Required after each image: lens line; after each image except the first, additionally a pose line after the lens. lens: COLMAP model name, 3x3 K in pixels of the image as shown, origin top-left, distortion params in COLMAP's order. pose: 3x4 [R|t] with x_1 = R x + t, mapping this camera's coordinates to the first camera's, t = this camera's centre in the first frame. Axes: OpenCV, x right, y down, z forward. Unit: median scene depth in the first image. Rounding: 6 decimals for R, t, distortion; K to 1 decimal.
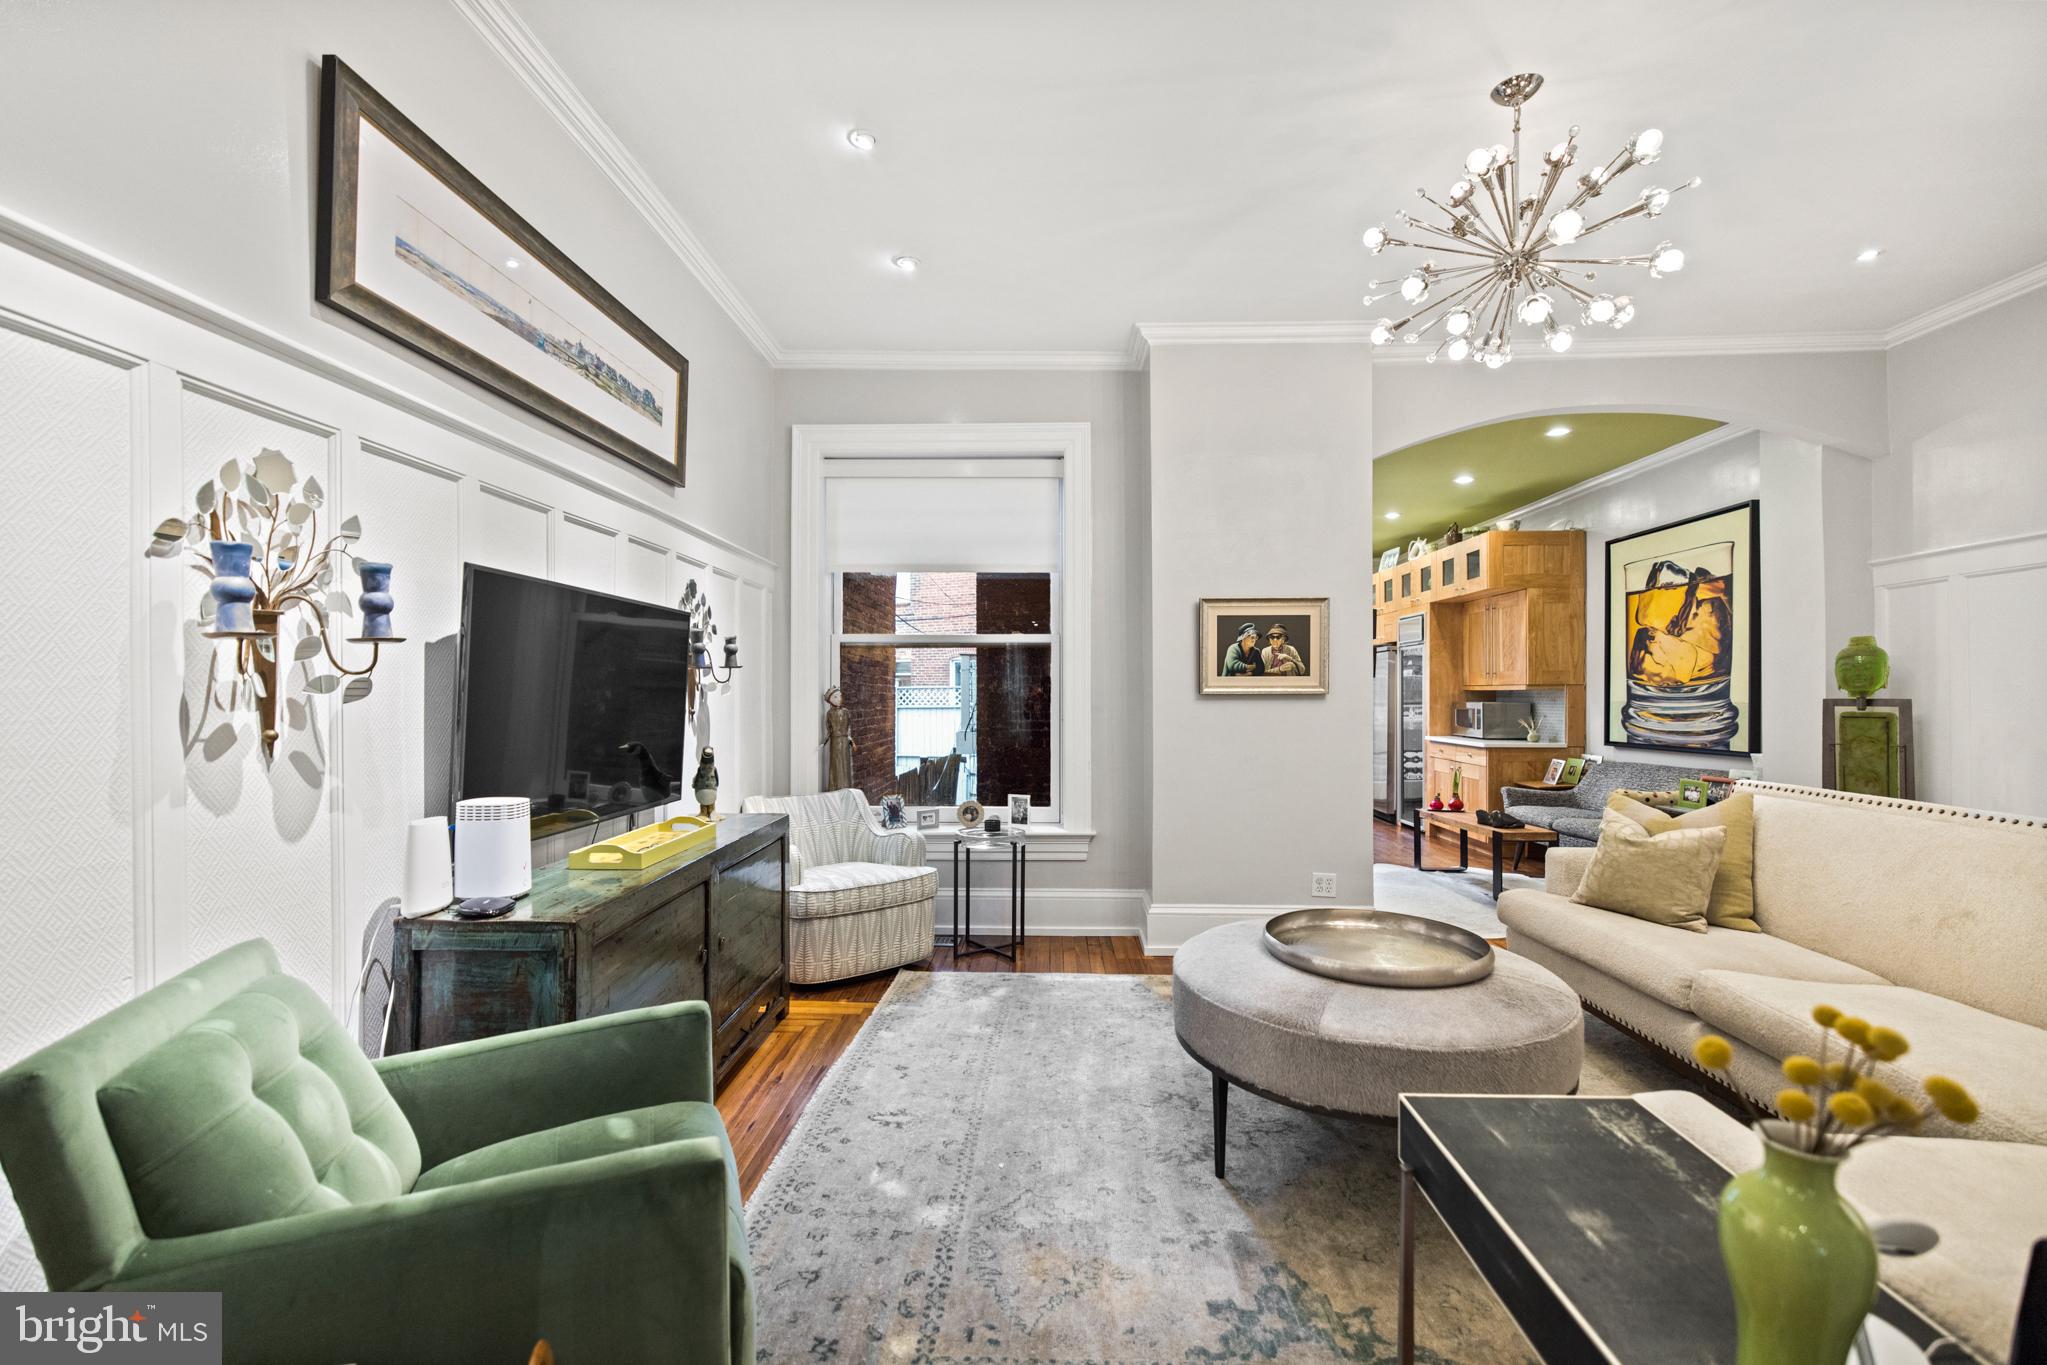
lens RADIAL K [[875.3, 0, 1004.5], [0, 875.3, 696.6], [0, 0, 1]] dist [0.006469, -0.001874]
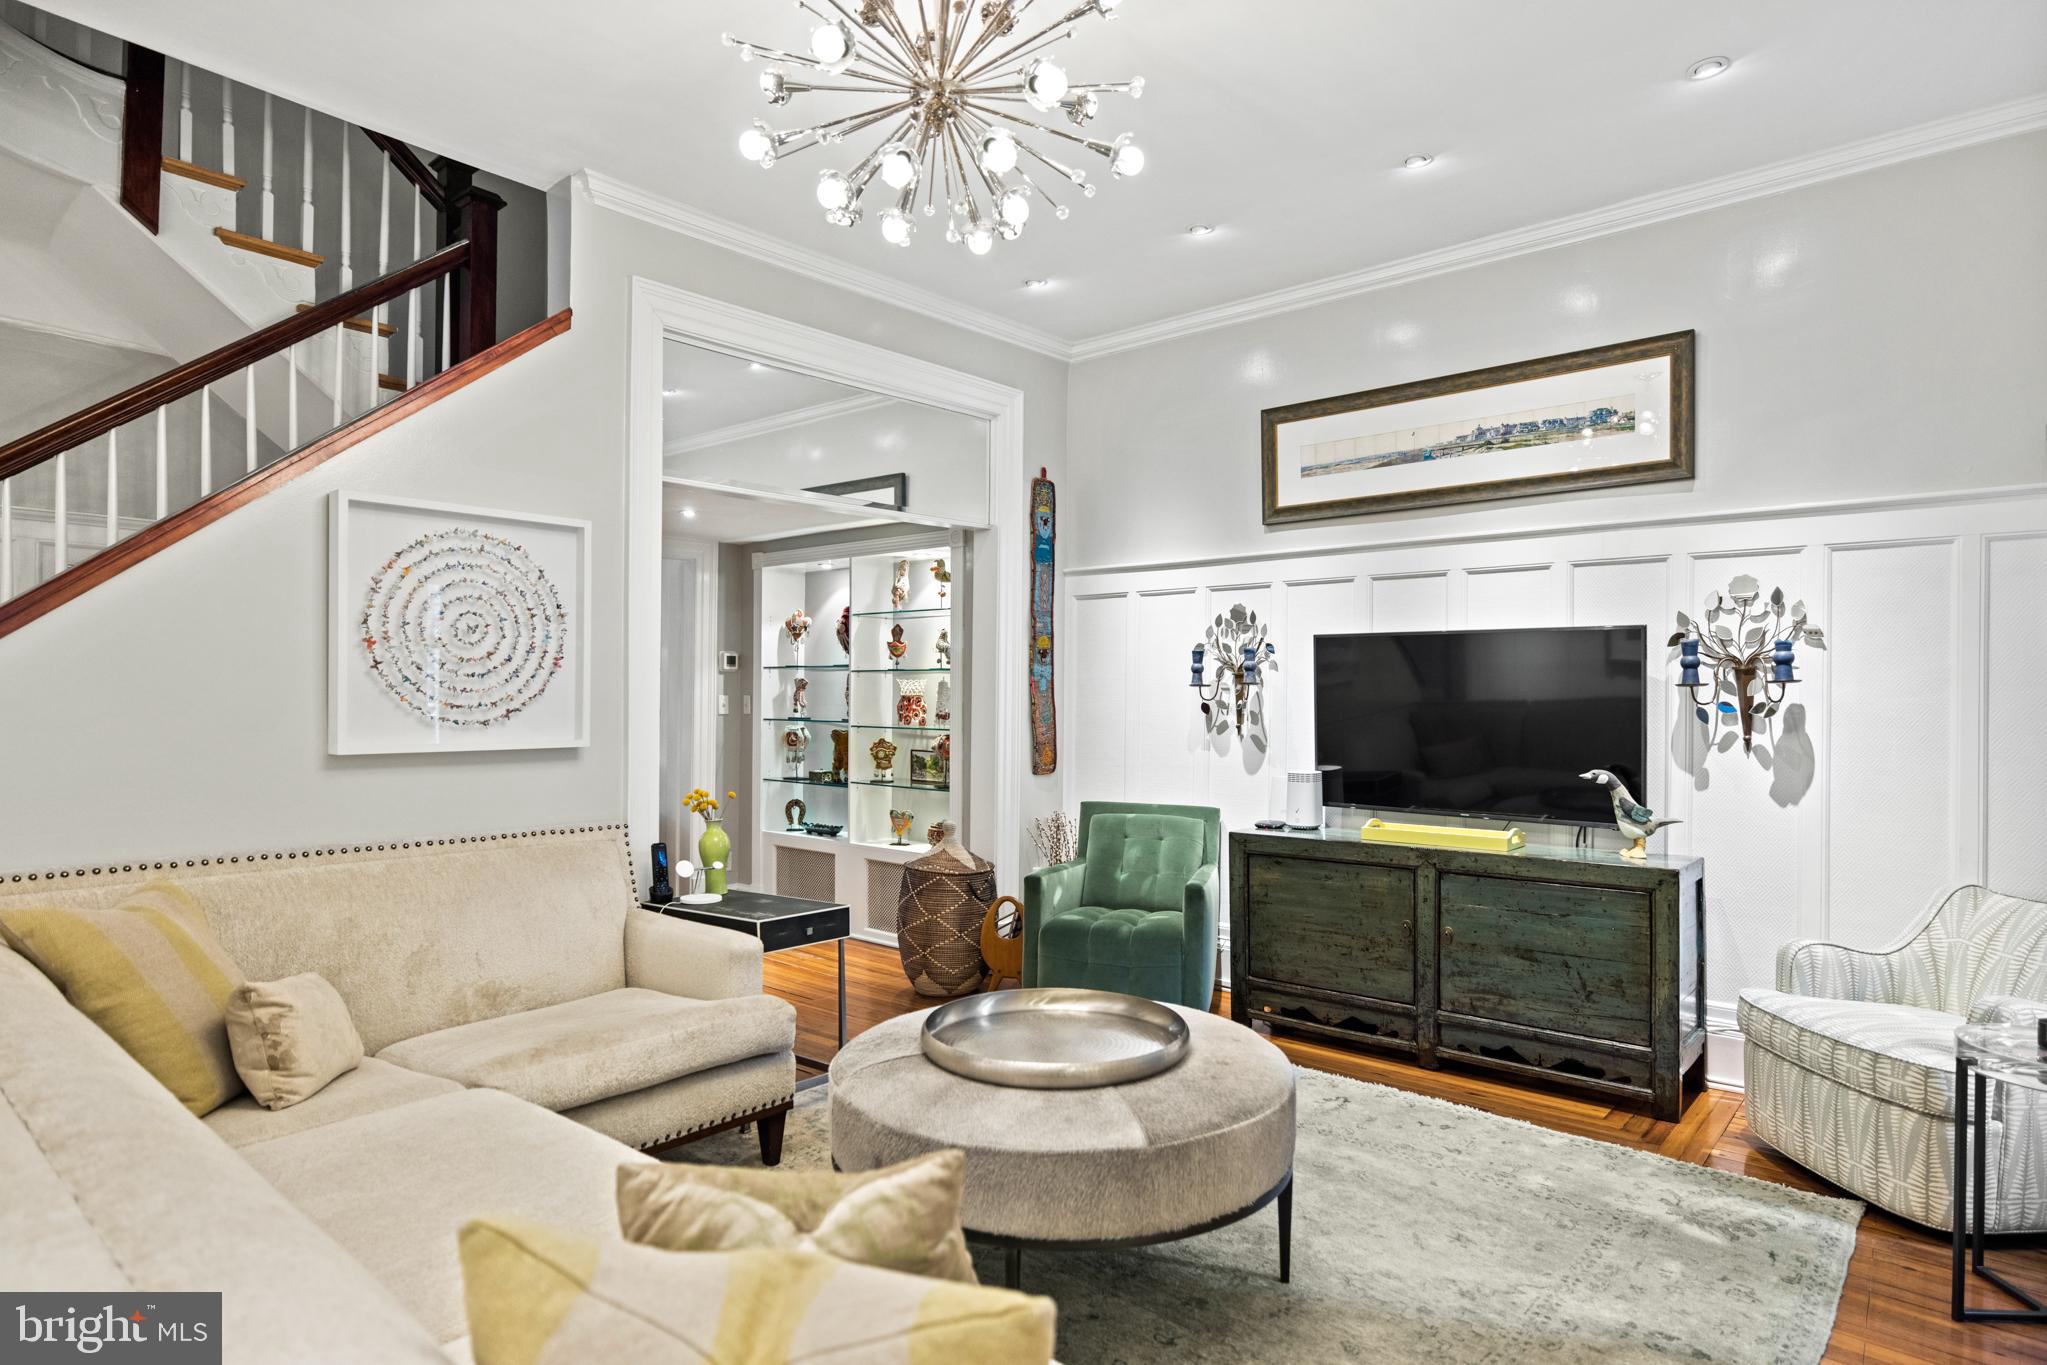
lens RADIAL K [[1120.5, 0, 1018.4], [0, 1120.5, 701.3], [0, 0, 1]] dist [-0.003400, 0.003139]
pose [[-0.604987, -0.000512, -0.796235, 0.752337], [-0.011545, 0.999900, 0.008129, -0.016065], [0.796152, 0.014110, -0.604933, 0.936798]]
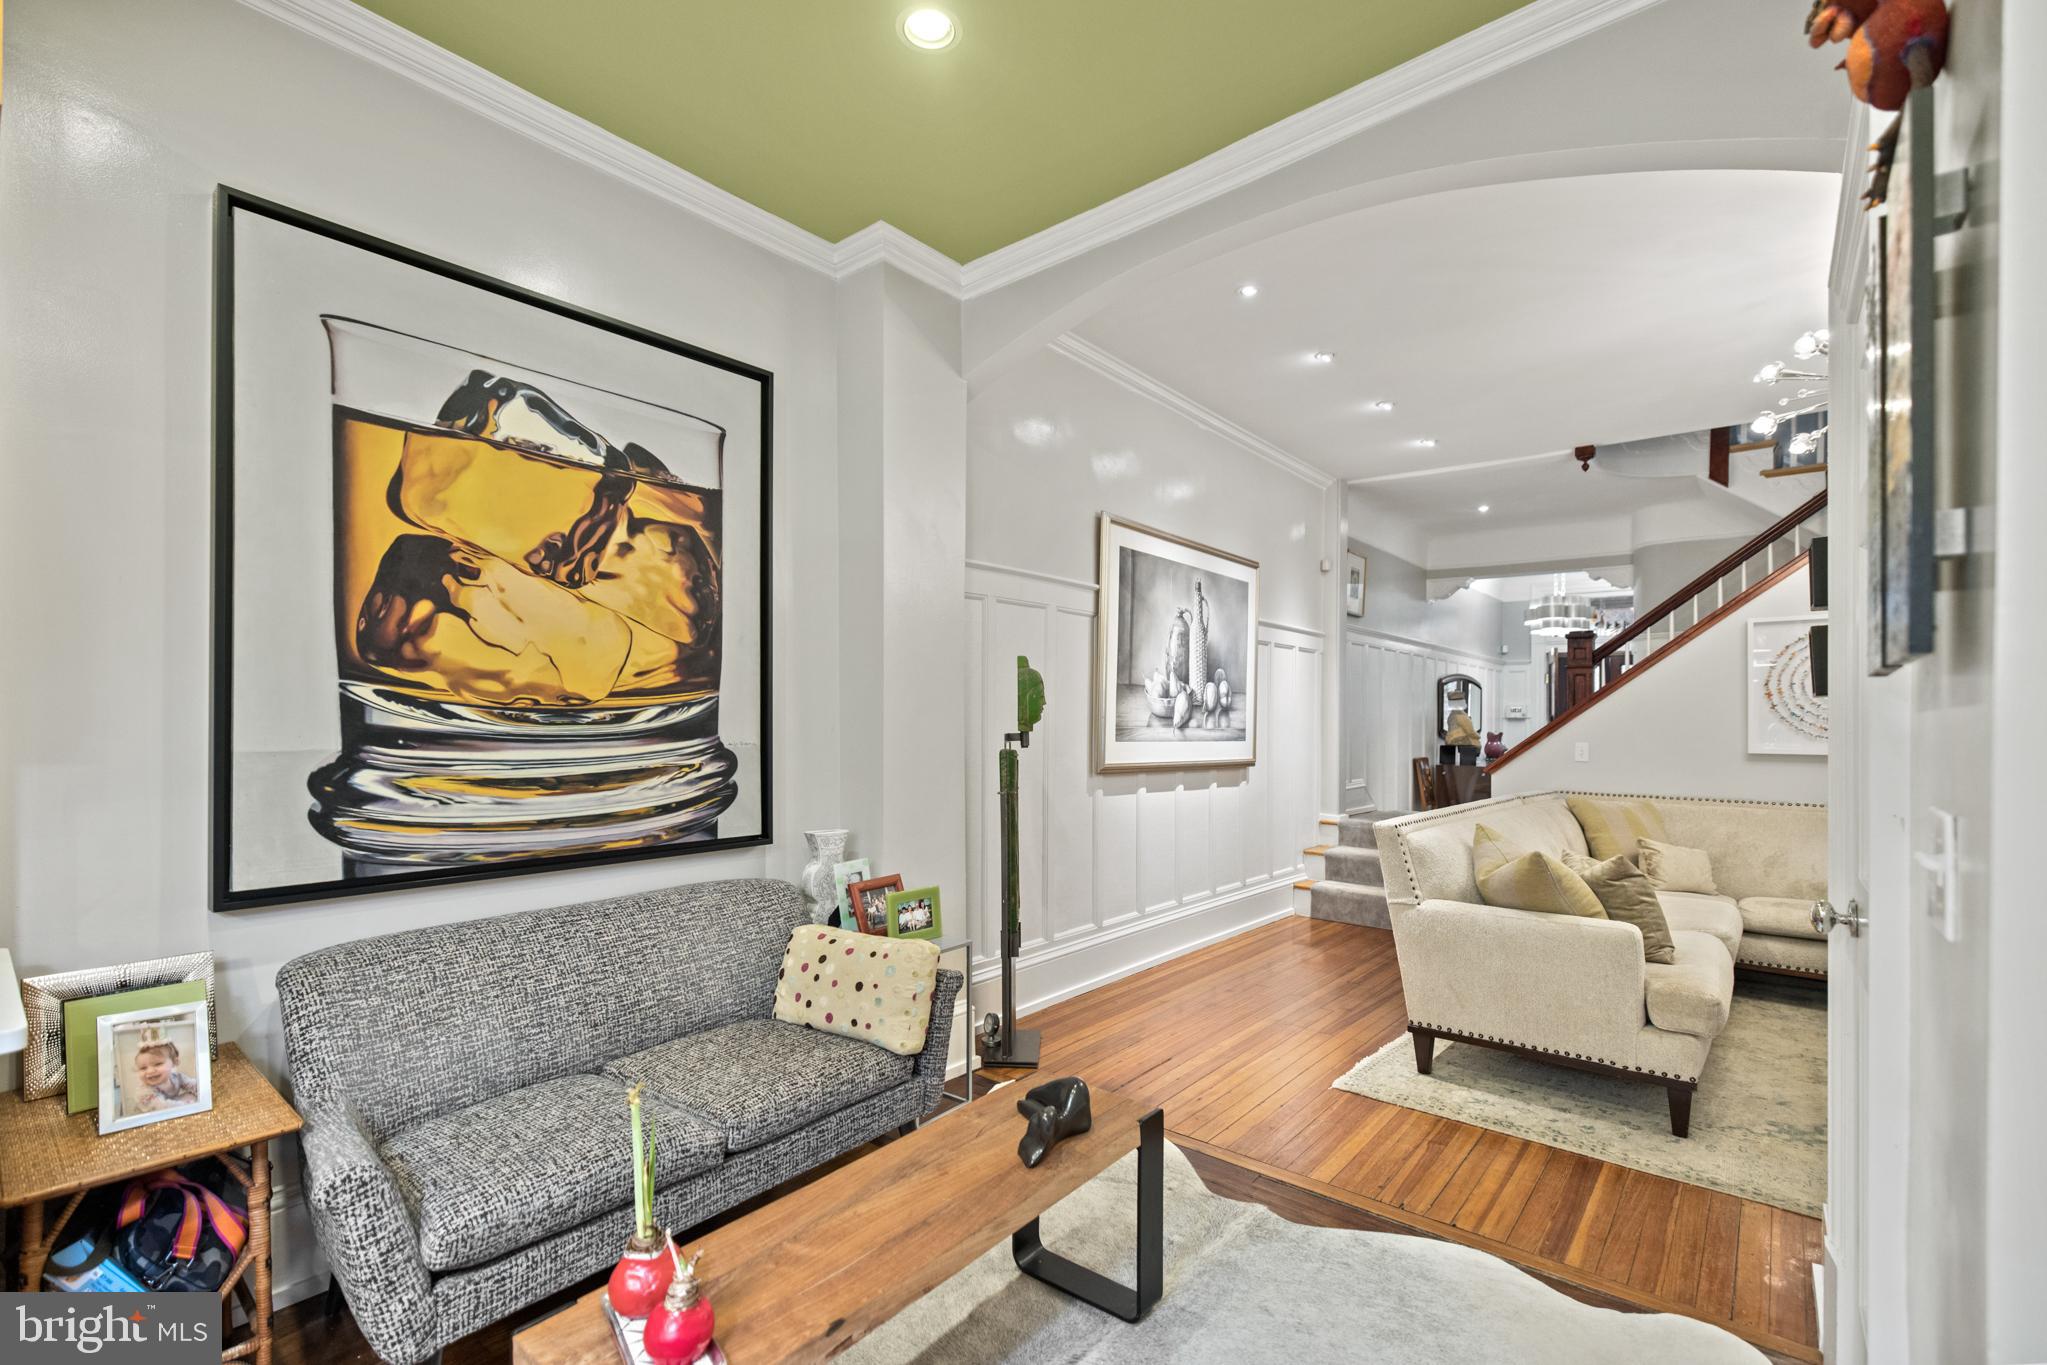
lens RADIAL K [[907.7, 0, 984.1], [0, 907.7, 710.9], [0, 0, 1]] dist [-0.006978, 0.000882]
pose [[-0.783452, 0.004173, 0.621438, 0.485954], [-0.003243, 0.999936, -0.010802, -0.008907], [-0.621444, -0.010478, -0.783389, 1.661367]]
